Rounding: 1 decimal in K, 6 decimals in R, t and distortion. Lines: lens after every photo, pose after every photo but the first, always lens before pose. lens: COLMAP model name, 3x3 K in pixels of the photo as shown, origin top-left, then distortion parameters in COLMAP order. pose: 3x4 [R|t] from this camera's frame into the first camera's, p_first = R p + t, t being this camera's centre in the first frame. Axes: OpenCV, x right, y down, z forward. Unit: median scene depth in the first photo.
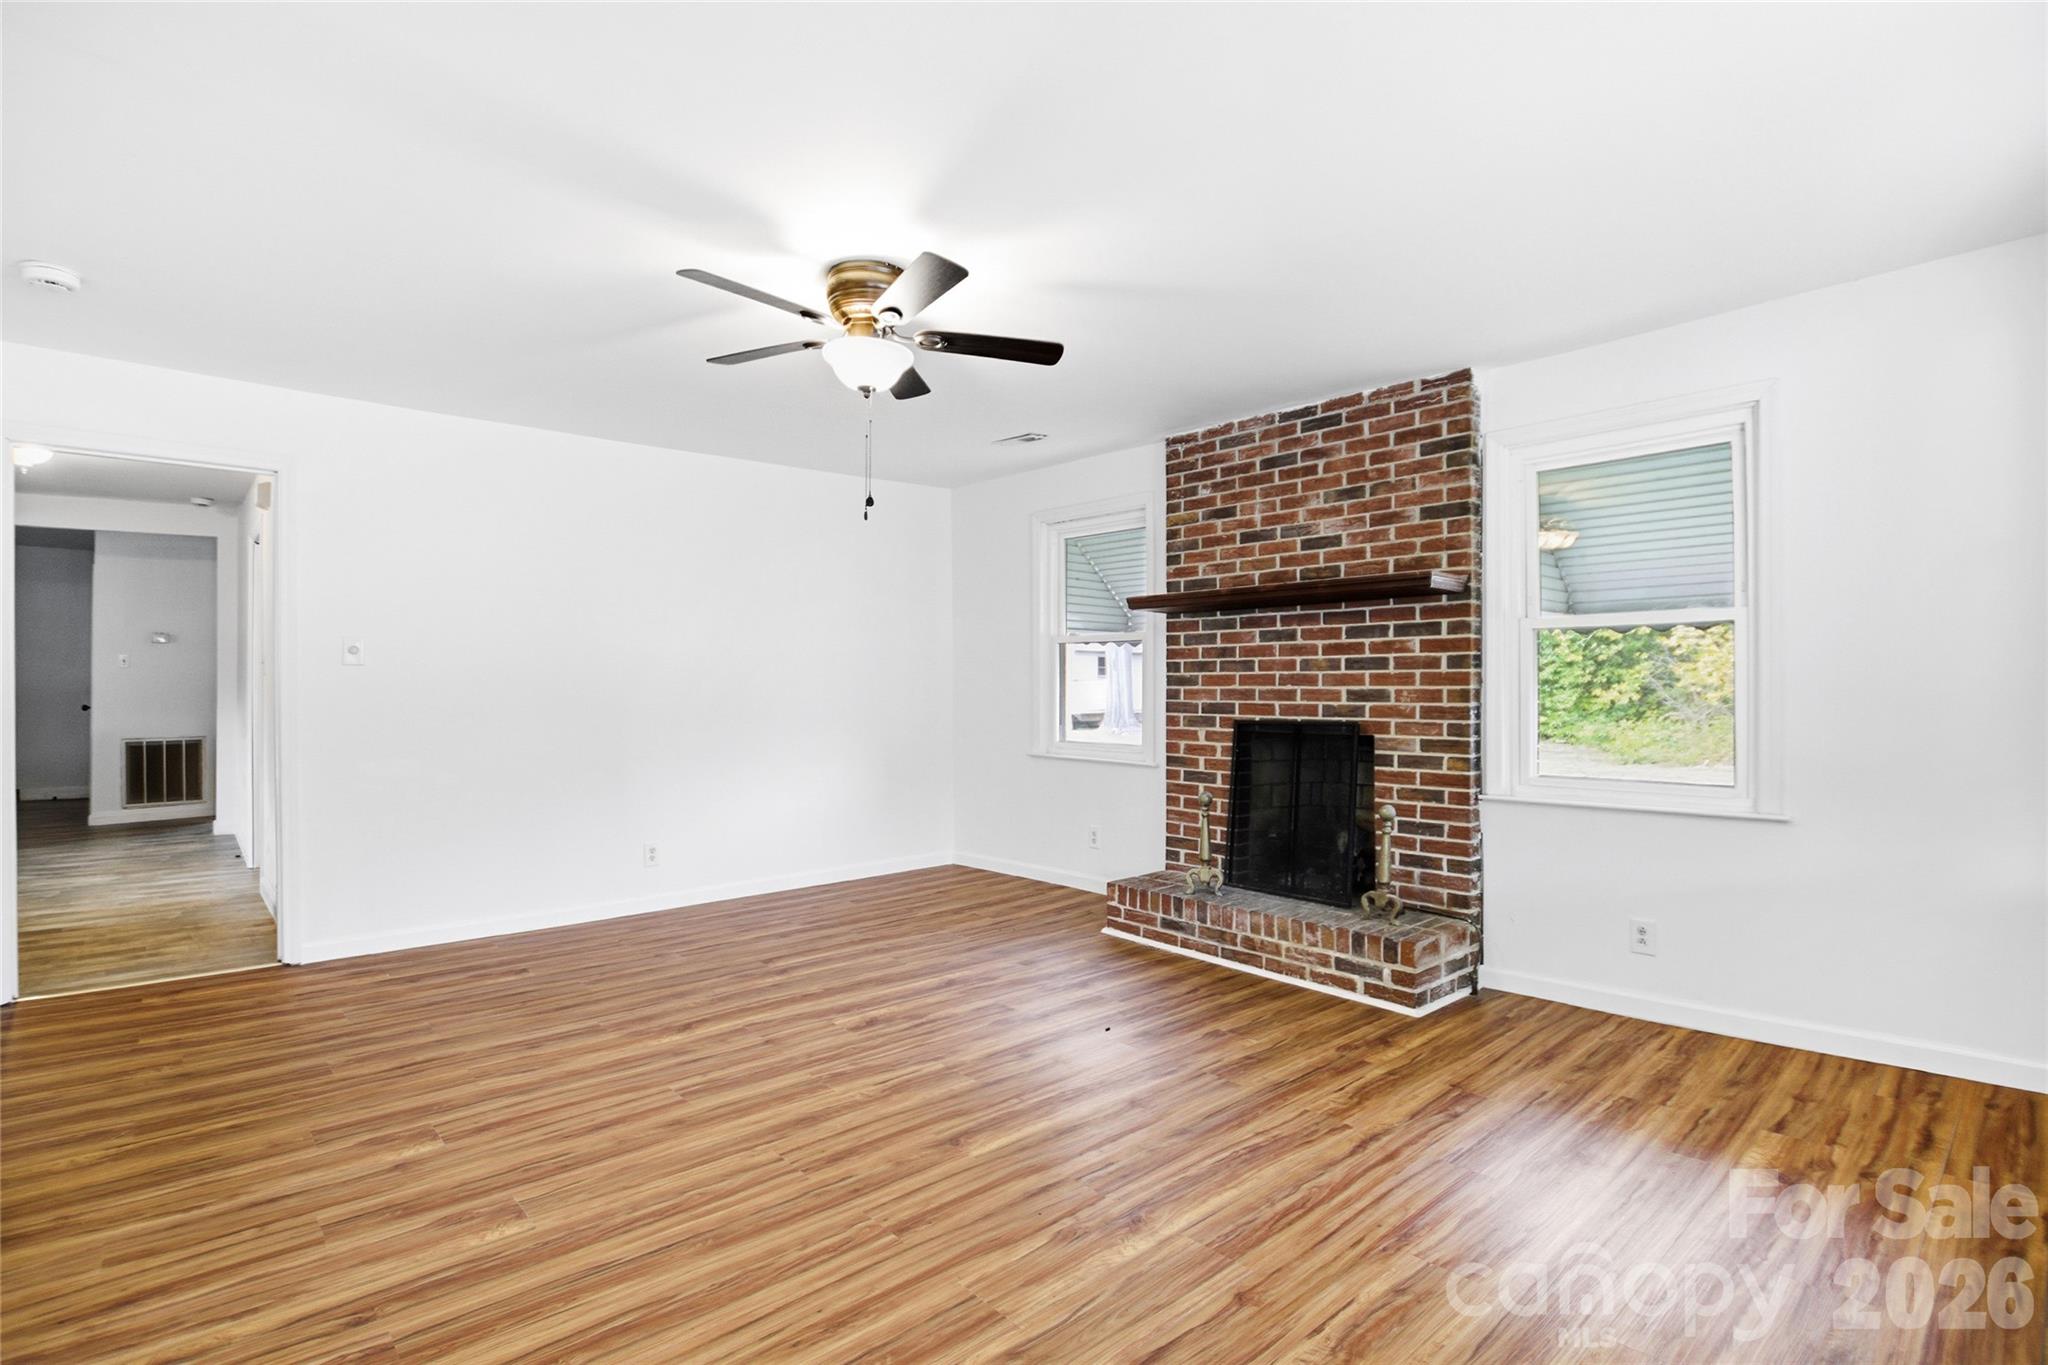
lens RADIAL K [[973.5, 0, 1024.0], [0, 973.5, 682.5], [0, 0, 1]] dist [-0.027437, 0.000111]
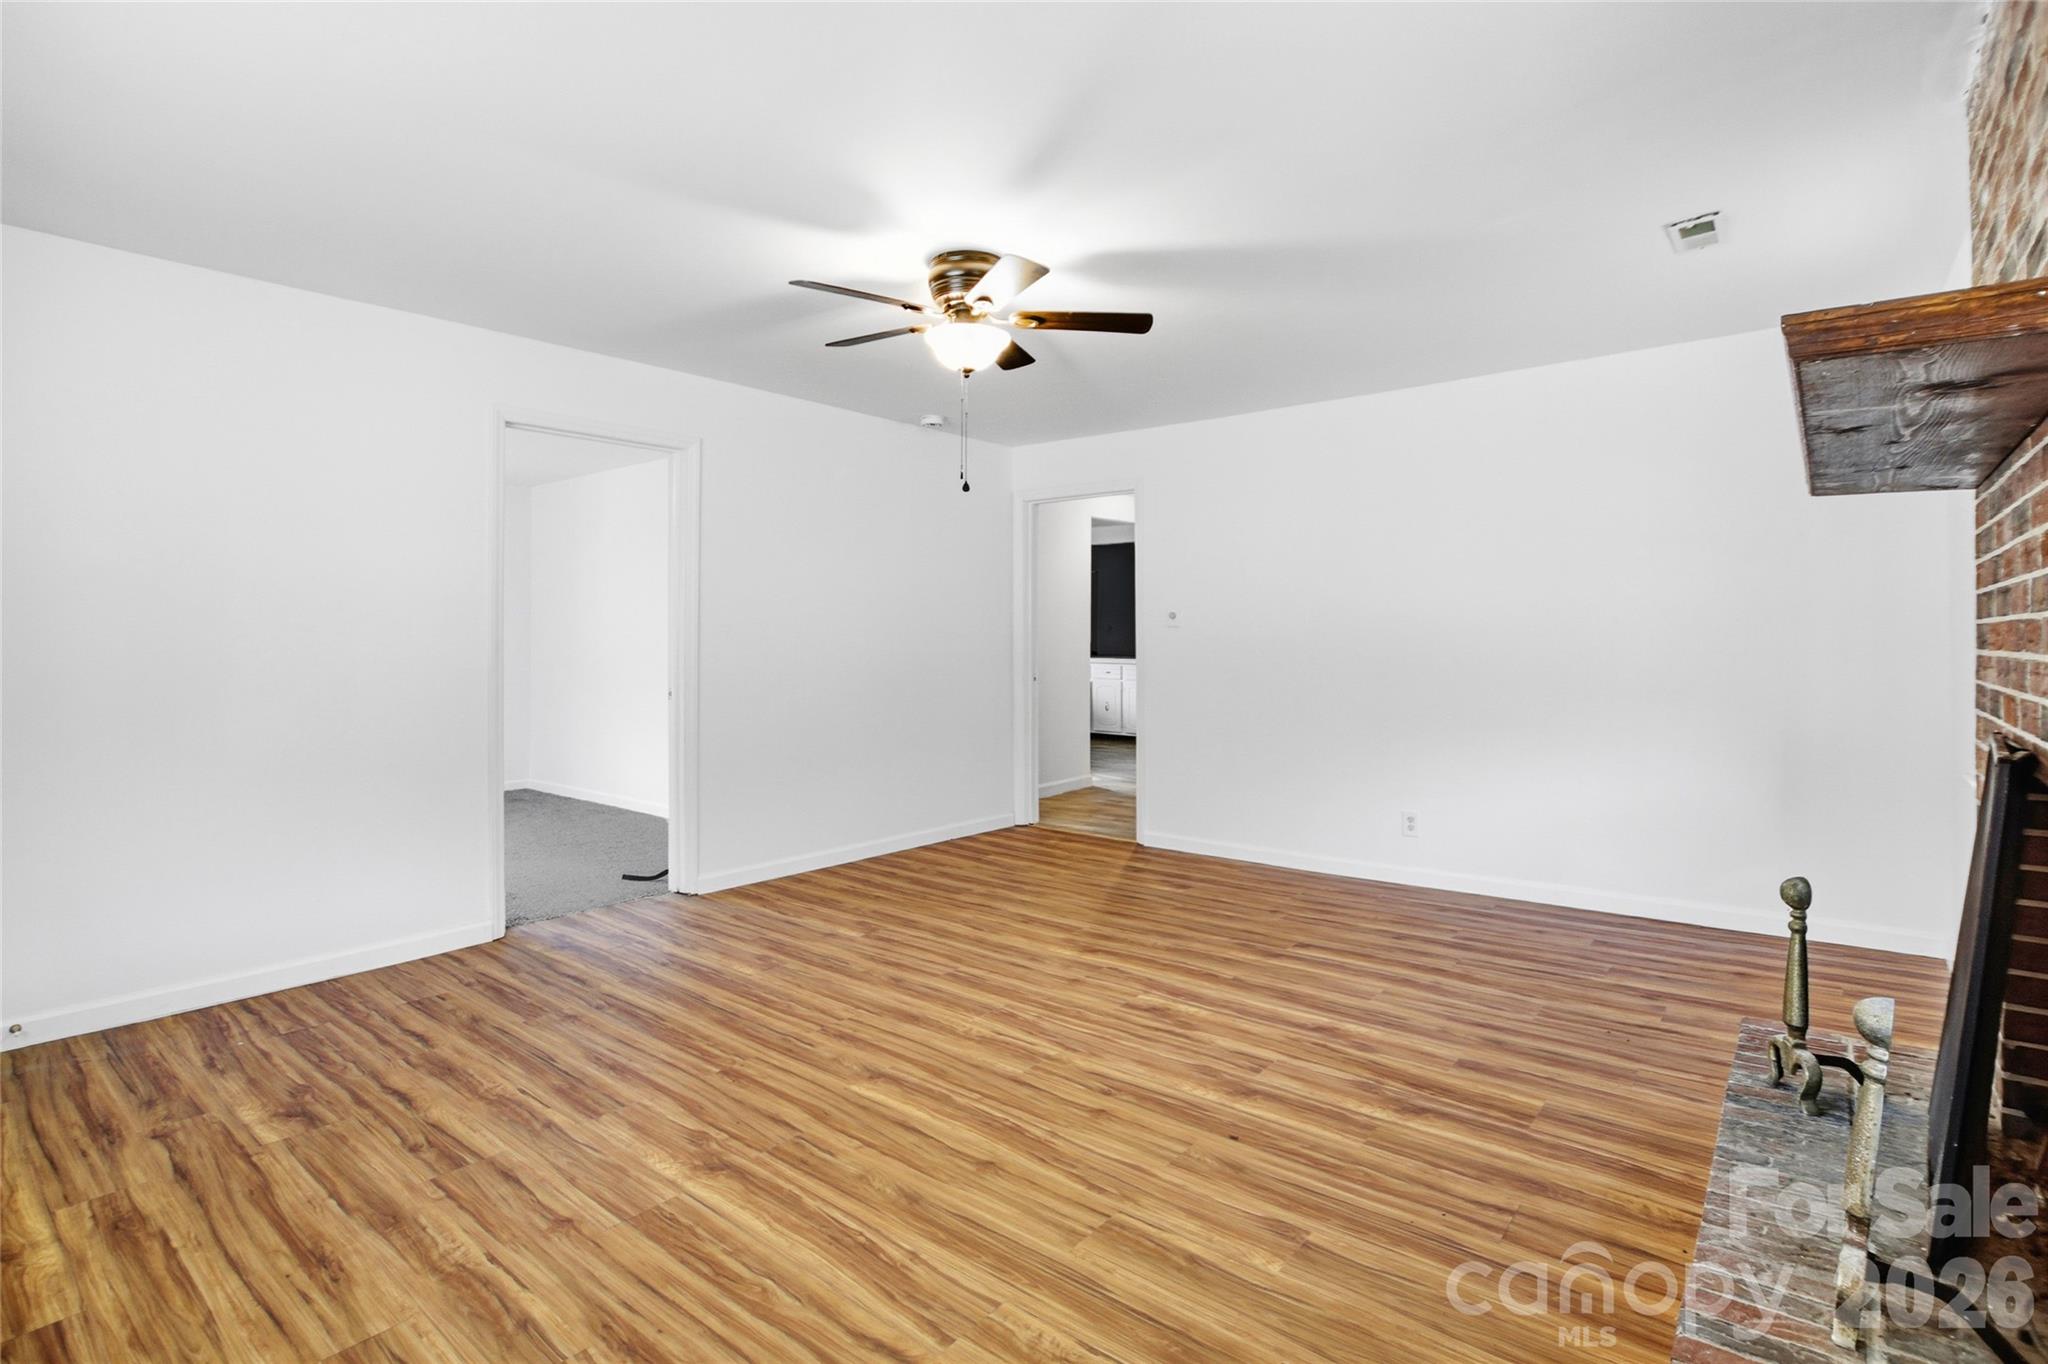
lens RADIAL K [[993.0, 0, 1023.5], [0, 993.0, 631.4], [0, 0, 1]] dist [-0.025546, 0.000519]
pose [[0.157413, -0.009125, -0.987491, 0.885559], [0.006375, 0.999946, -0.008224, -0.004857], [0.987512, -0.005001, 0.157462, 0.850313]]
